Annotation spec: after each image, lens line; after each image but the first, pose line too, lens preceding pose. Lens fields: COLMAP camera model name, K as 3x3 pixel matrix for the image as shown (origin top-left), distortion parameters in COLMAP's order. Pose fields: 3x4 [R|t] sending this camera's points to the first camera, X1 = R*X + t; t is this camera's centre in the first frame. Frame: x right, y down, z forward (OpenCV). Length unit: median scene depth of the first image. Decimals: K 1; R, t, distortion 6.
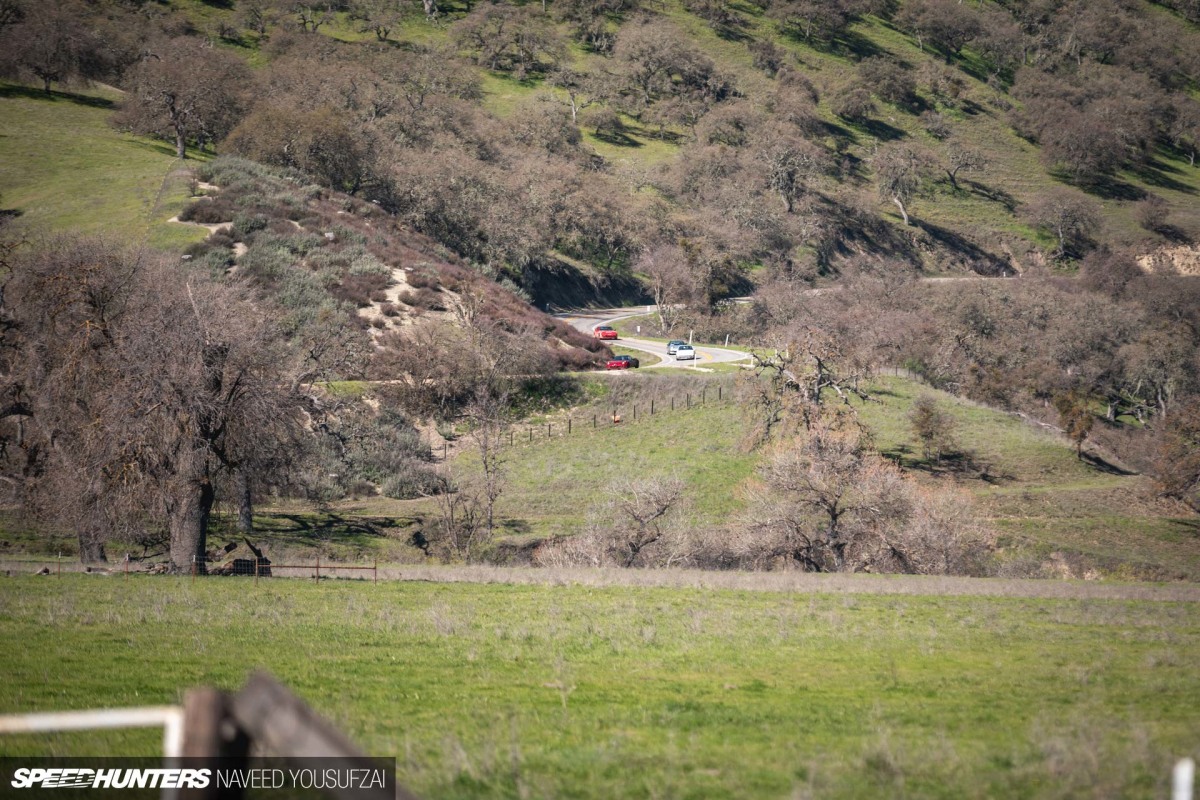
lens RADIAL K [[6925.7, 0, 601.1], [0, 6925.7, 401.6], [0, 0, 1]] dist [0.263028, 0.000000]
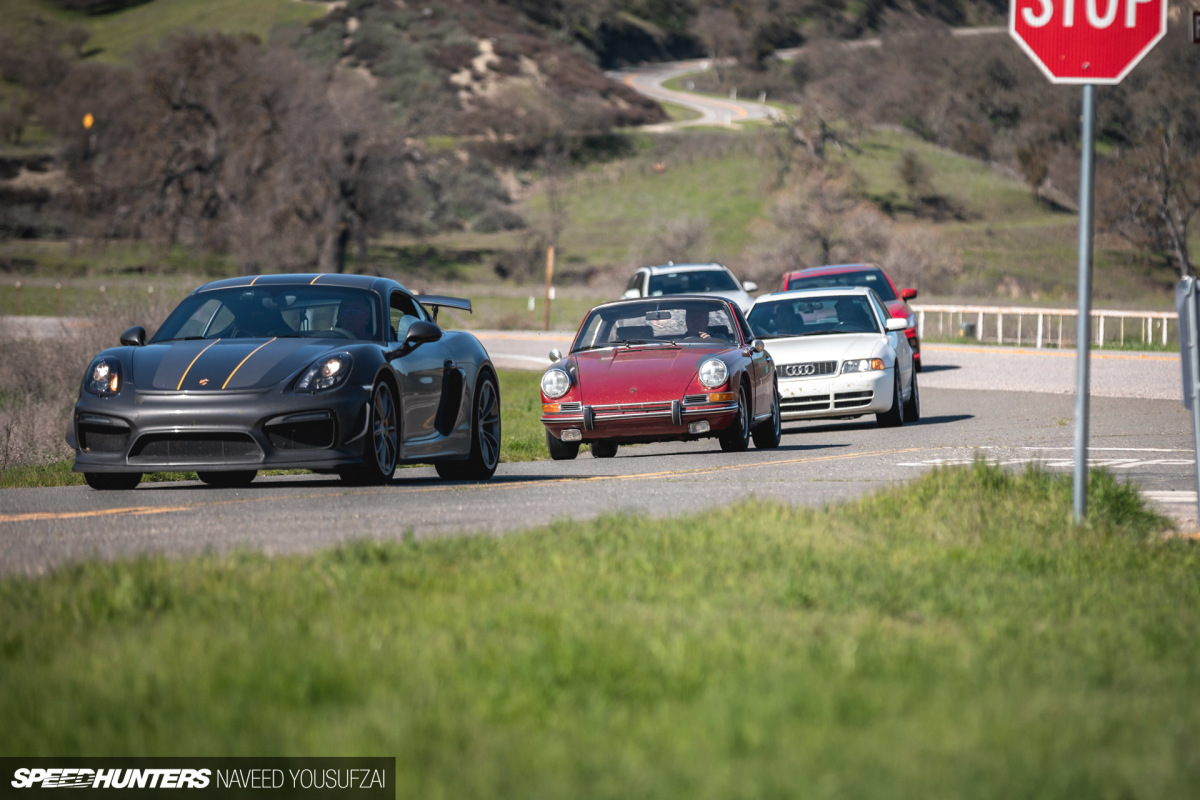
lens RADIAL K [[6925.7, 0, 599.0], [0, 6925.7, 400.1], [0, 0, 1]] dist [0.263028, 0.000000]
pose [[0.999899, 0.001923, -0.014104, 0.008898], [-0.001365, 0.999219, 0.039484, -0.004990], [0.014169, -0.039461, 0.999121, -0.235158]]
